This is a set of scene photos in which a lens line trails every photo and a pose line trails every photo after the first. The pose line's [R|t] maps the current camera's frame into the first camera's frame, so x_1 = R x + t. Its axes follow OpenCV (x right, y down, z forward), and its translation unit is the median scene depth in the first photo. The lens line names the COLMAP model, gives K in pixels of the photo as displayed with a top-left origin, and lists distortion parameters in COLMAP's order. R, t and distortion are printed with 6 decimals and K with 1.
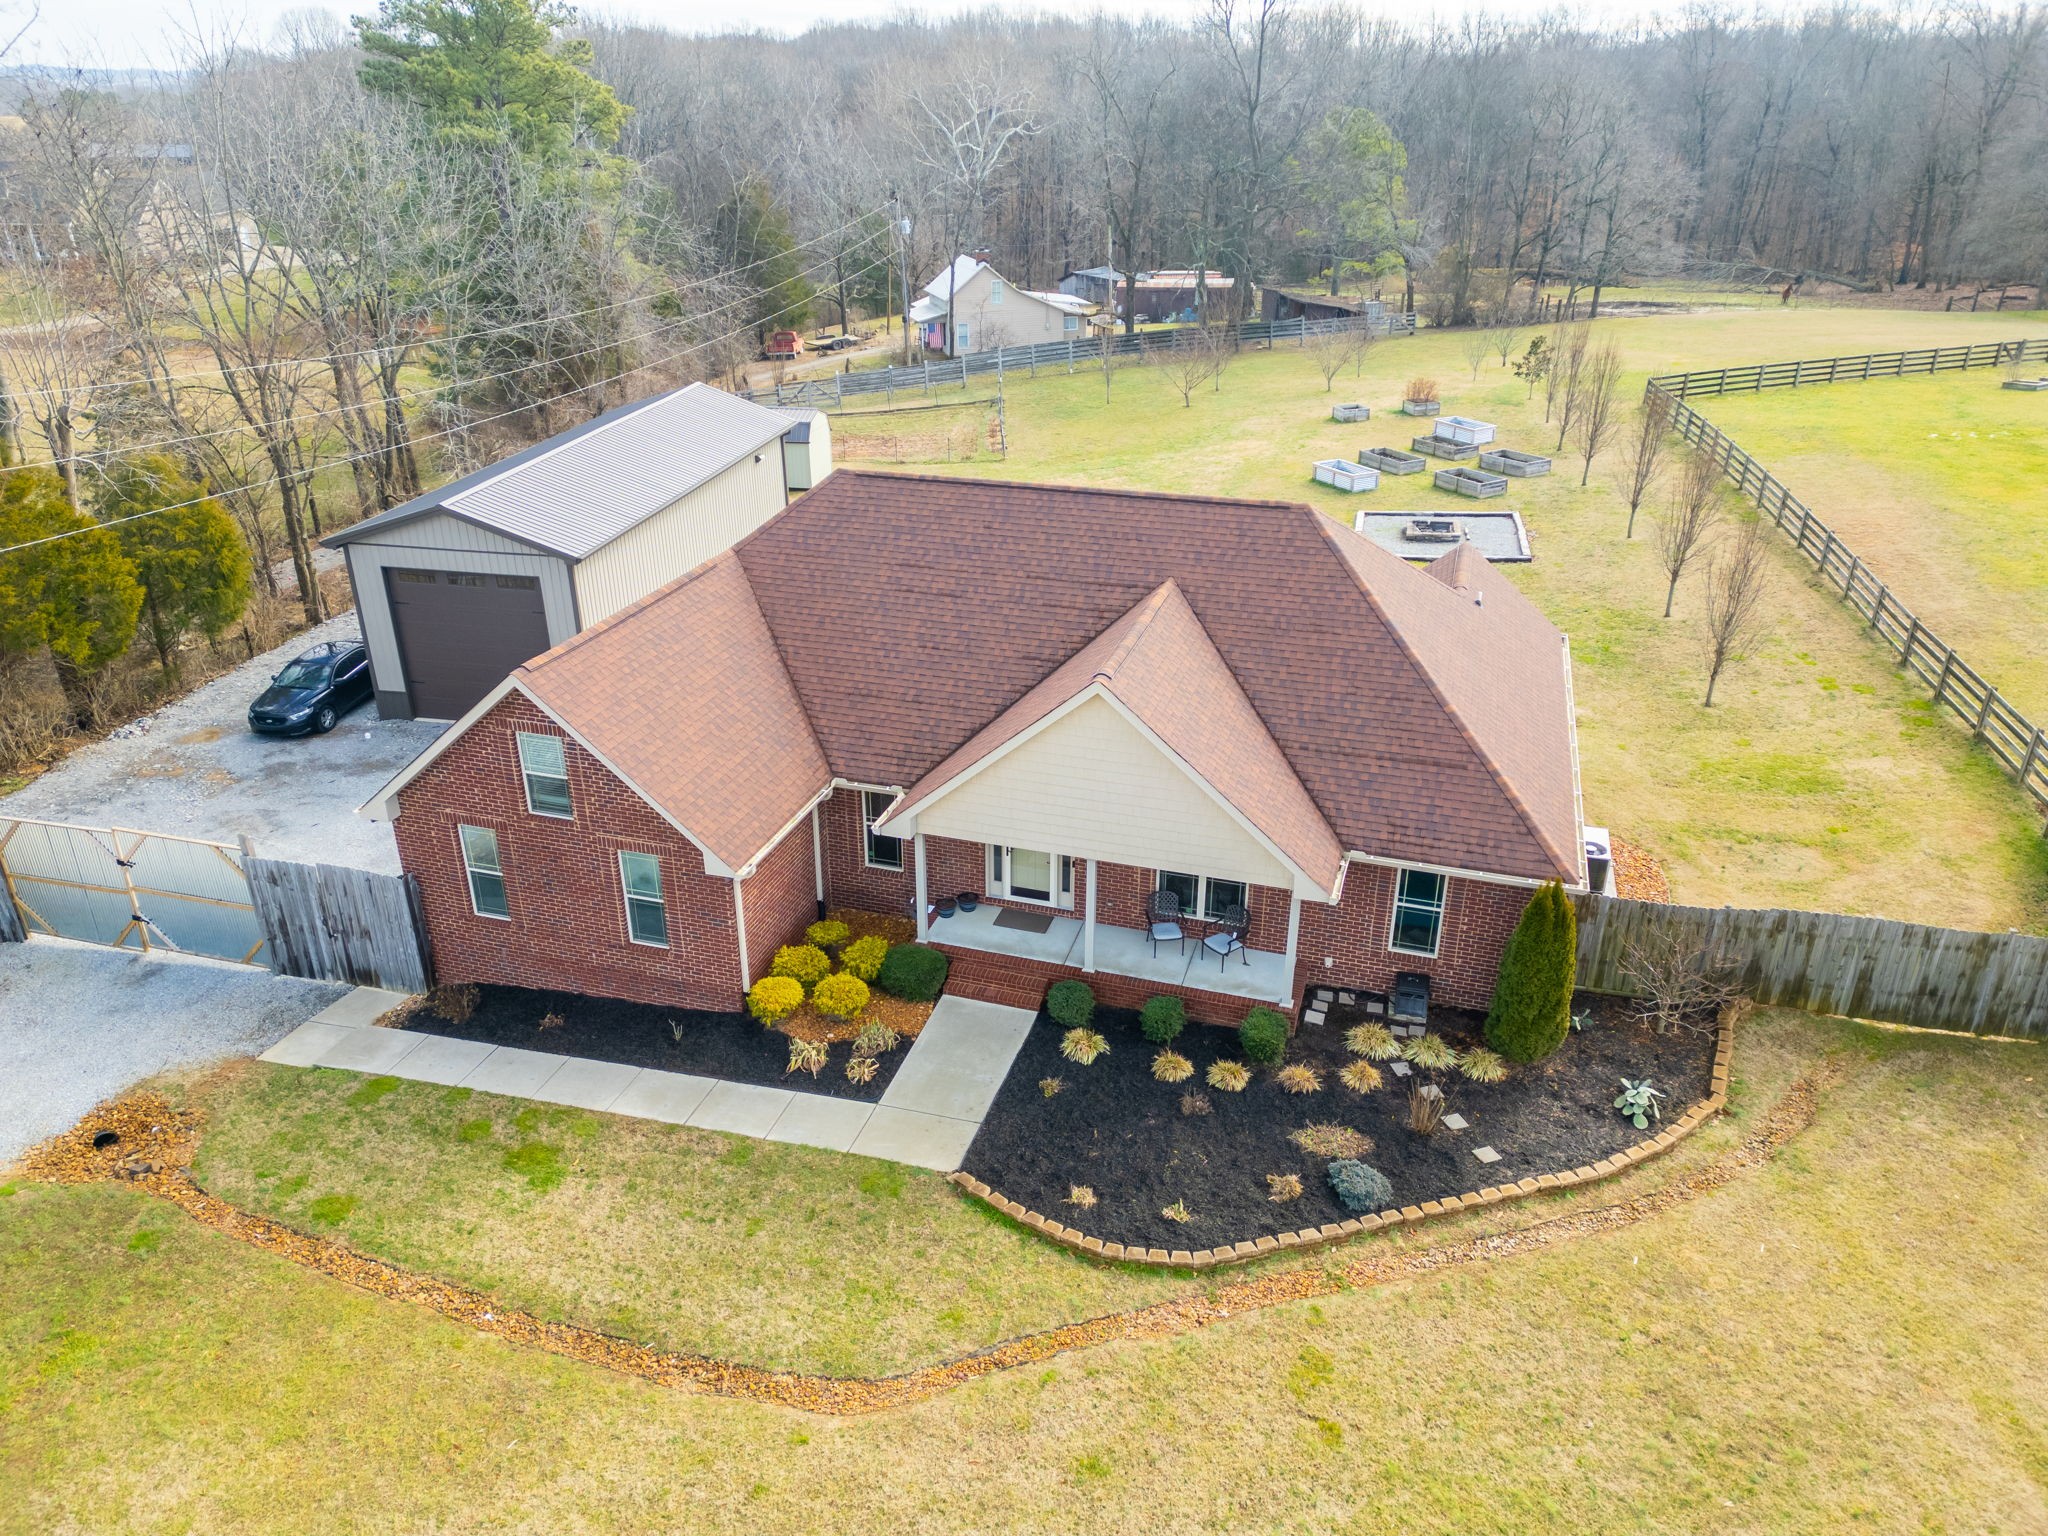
lens RADIAL K [[1433.1, 0, 1015.0], [0, 1433.1, 763.9], [0, 0, 1]] dist [0.068319, -0.060984]
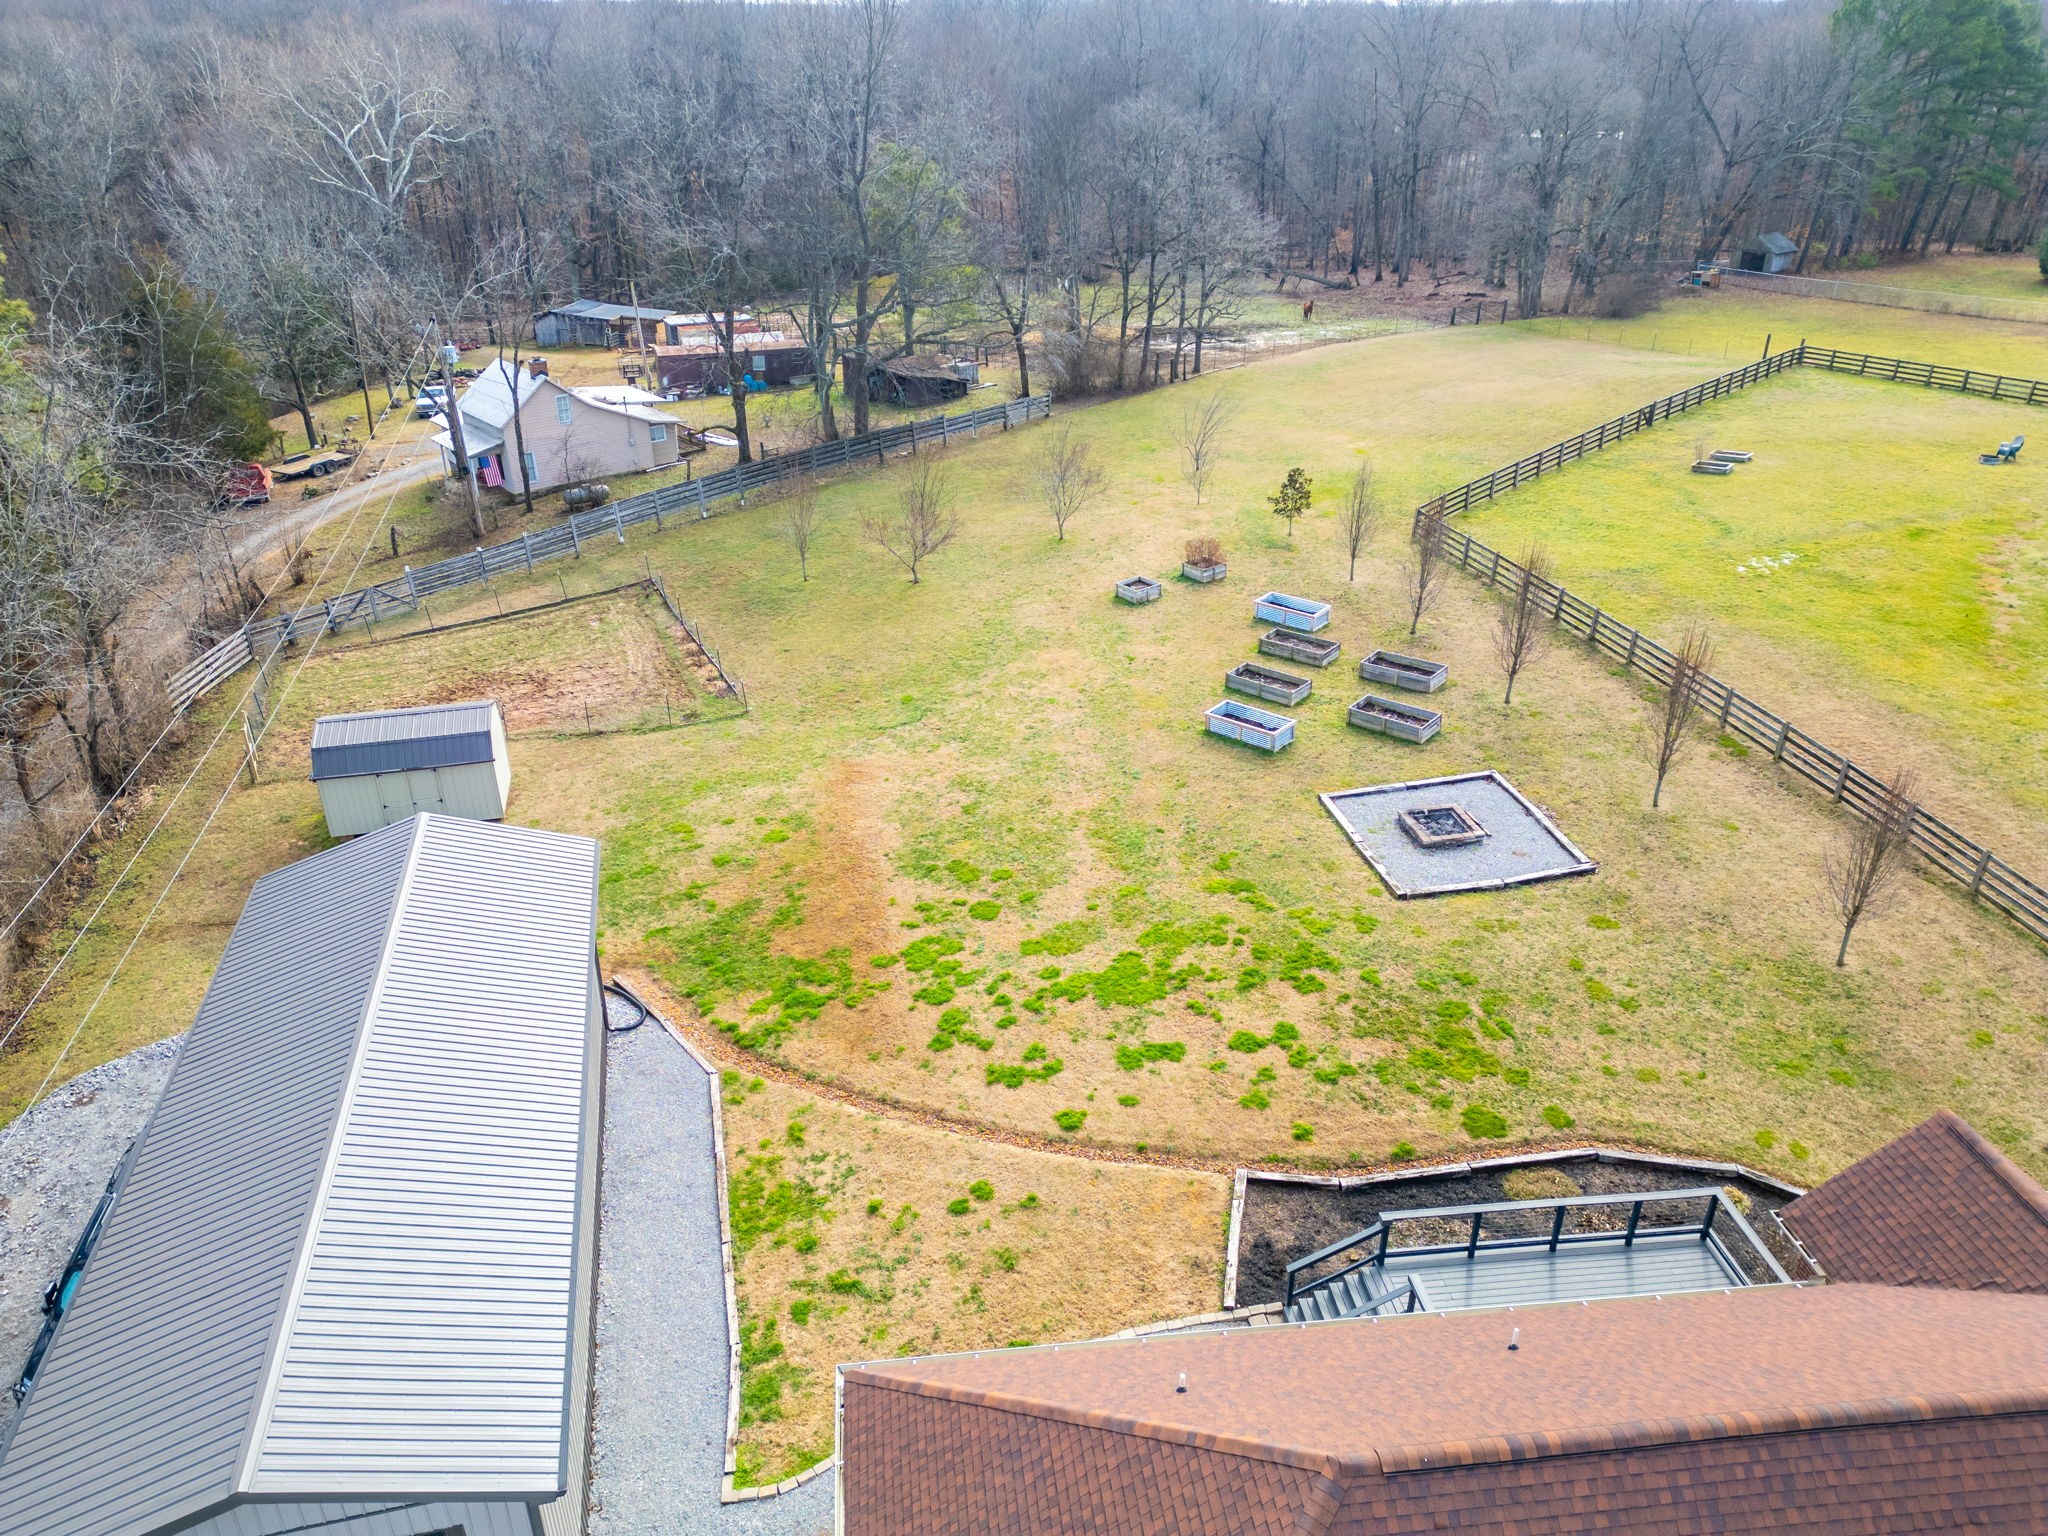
lens RADIAL K [[1433.1, 0, 1015.7], [0, 1433.1, 758.5], [0, 0, 1]] dist [0.068319, -0.060984]
pose [[0.913660, -0.184907, 0.361988, -0.442898], [0.172083, 0.982756, 0.067664, -0.612631], [-0.368257, 0.000470, 0.929724, 0.696812]]
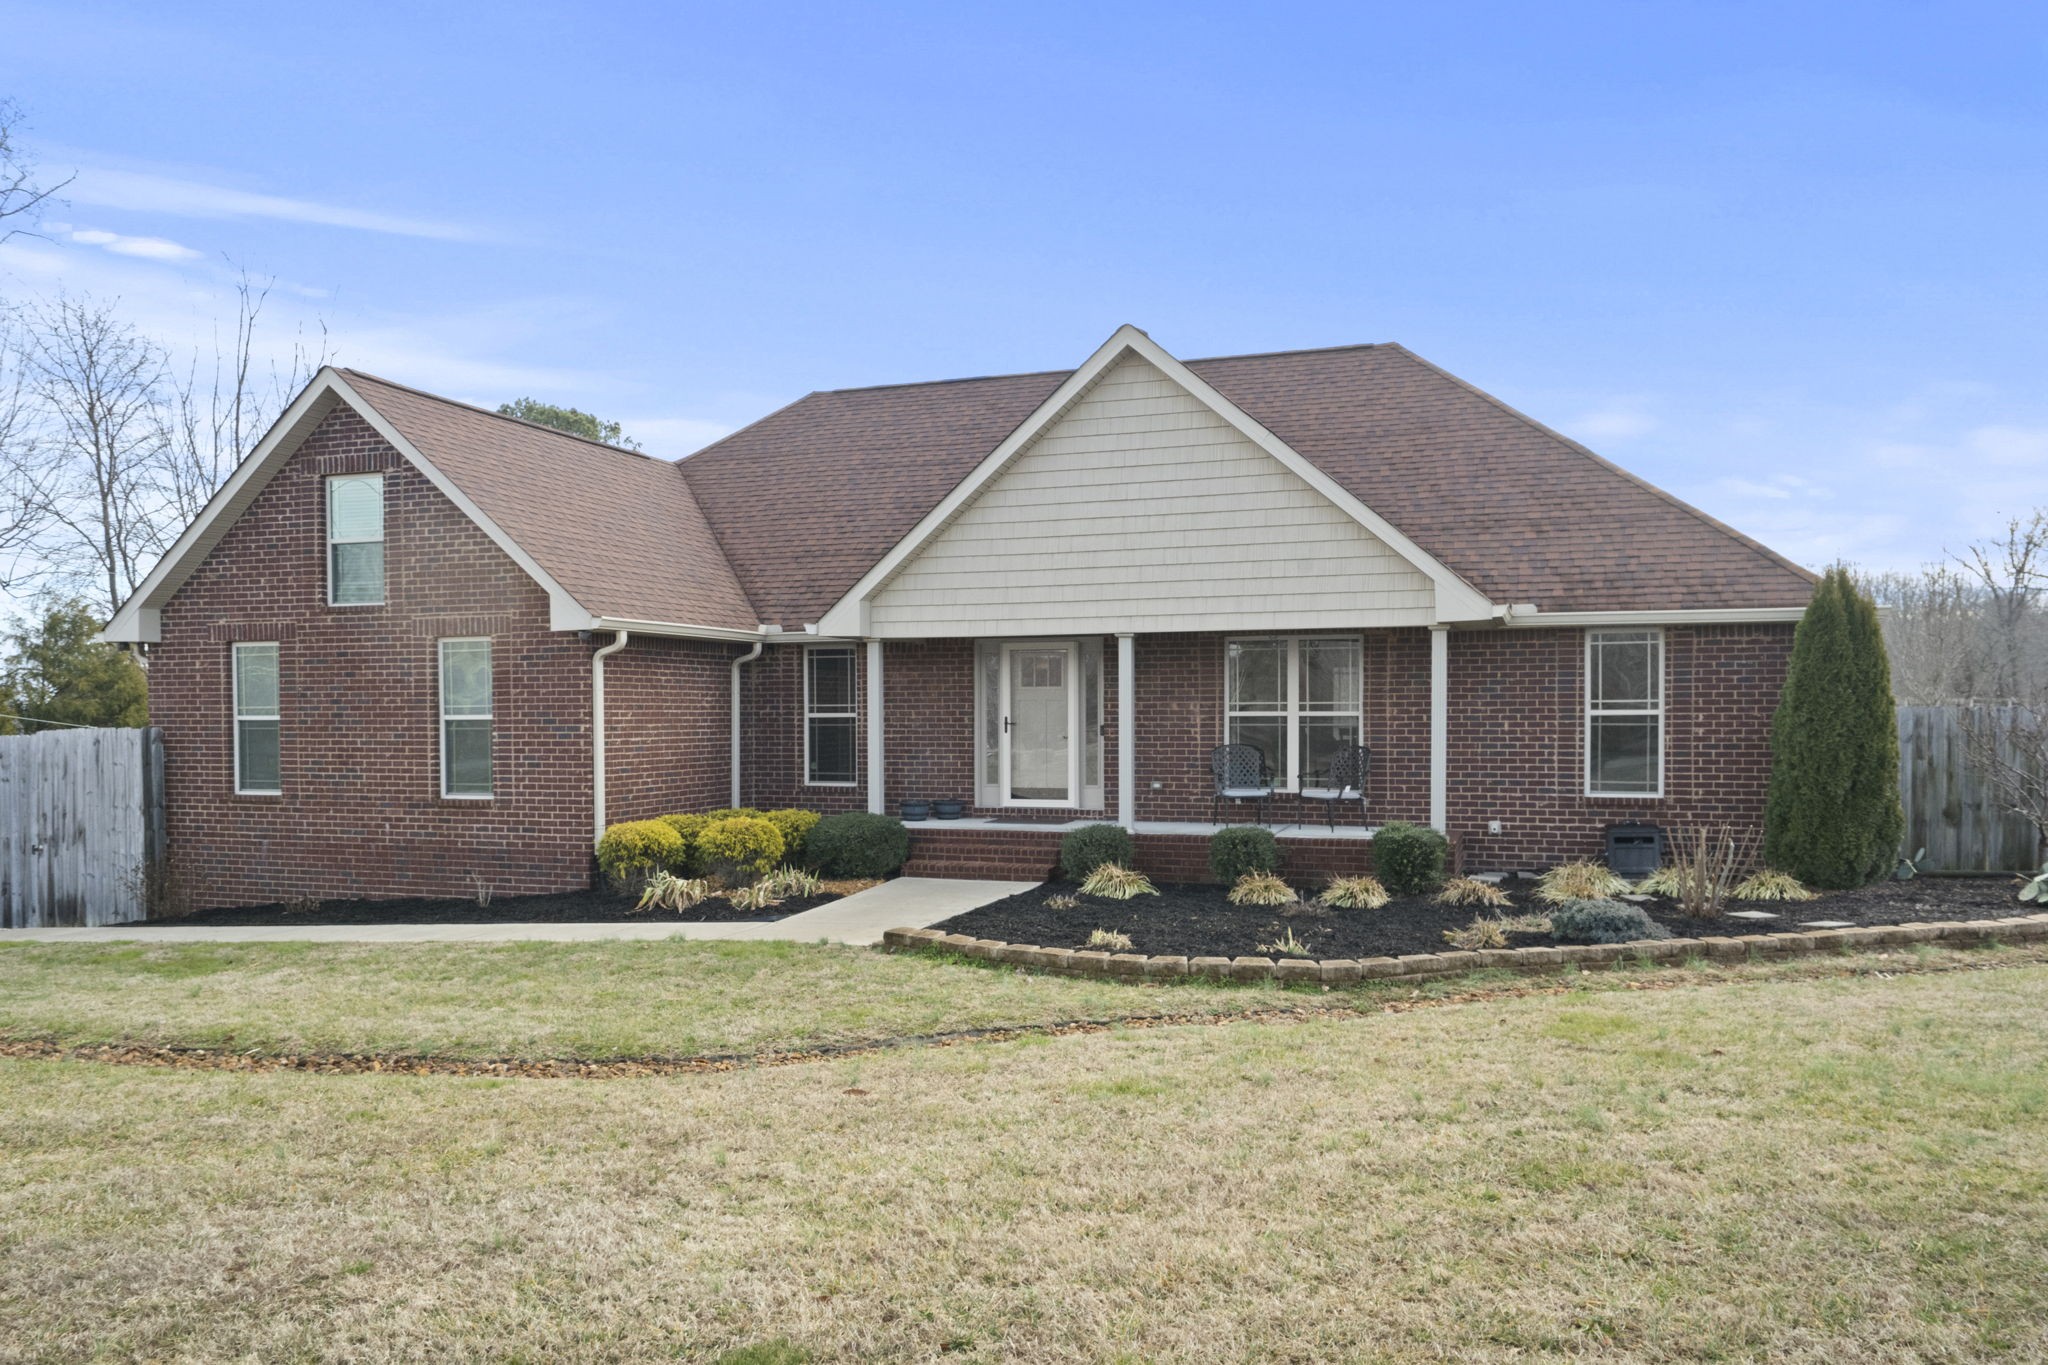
lens RADIAL K [[1485.9, 0, 1008.3], [0, 1485.9, 743.0], [0, 0, 1]] dist [0.005041, -0.010683]
pose [[0.999342, -0.000686, -0.036273, 0.023958], [-0.014134, 0.913459, -0.406686, 0.392967], [0.033413, 0.406931, 0.912847, 0.377582]]
